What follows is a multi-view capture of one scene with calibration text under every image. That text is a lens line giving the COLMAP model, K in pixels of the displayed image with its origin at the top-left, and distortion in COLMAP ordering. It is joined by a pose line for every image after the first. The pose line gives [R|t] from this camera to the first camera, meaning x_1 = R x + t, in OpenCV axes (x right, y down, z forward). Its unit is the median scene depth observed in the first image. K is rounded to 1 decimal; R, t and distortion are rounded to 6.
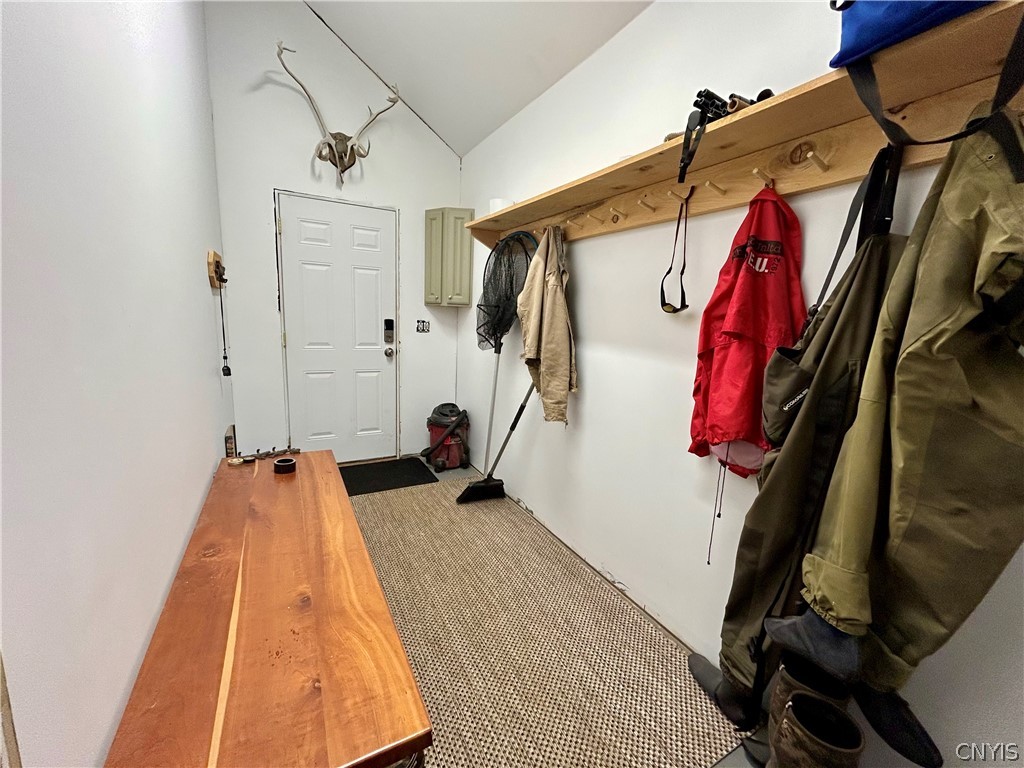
lens RADIAL K [[412.5, 0, 512.0], [0, 412.5, 384.0], [0, 0, 1]] dist [-0.002266, 0.000399]
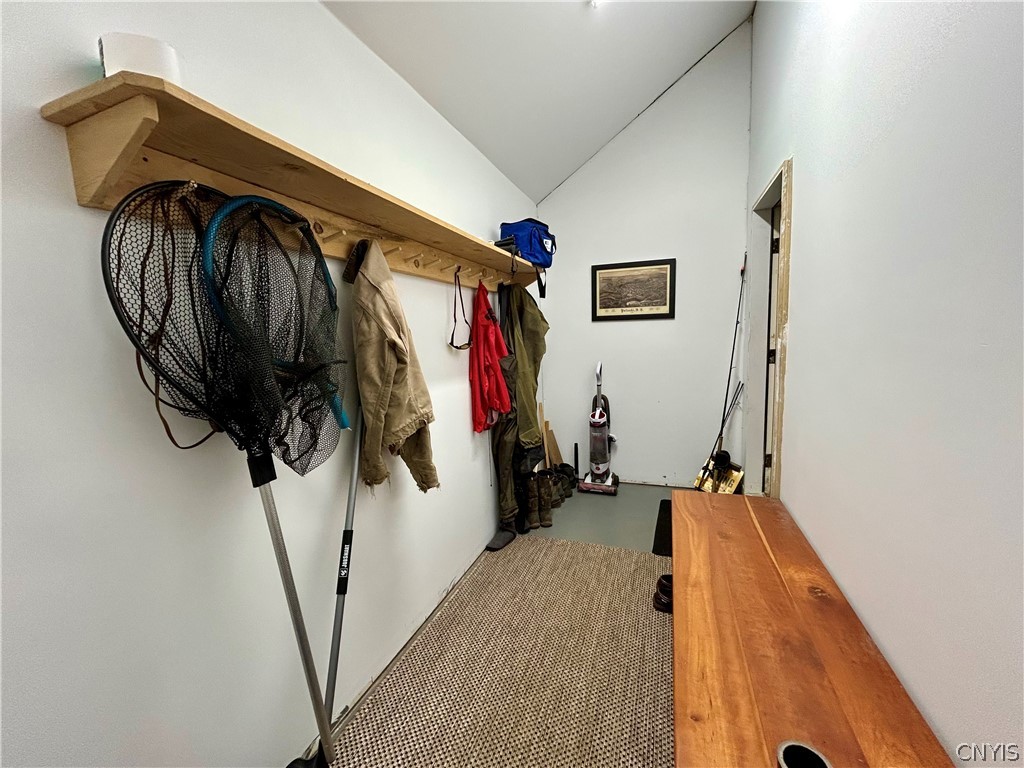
lens RADIAL K [[412.5, 0, 512.0], [0, 412.5, 384.0], [0, 0, 1]] dist [-0.002266, 0.000399]
pose [[-0.646407, -0.121765, 0.753214, -0.708566], [0.127543, 0.956049, 0.264013, -0.364240], [-0.752257, 0.266727, -0.602466, 1.544416]]
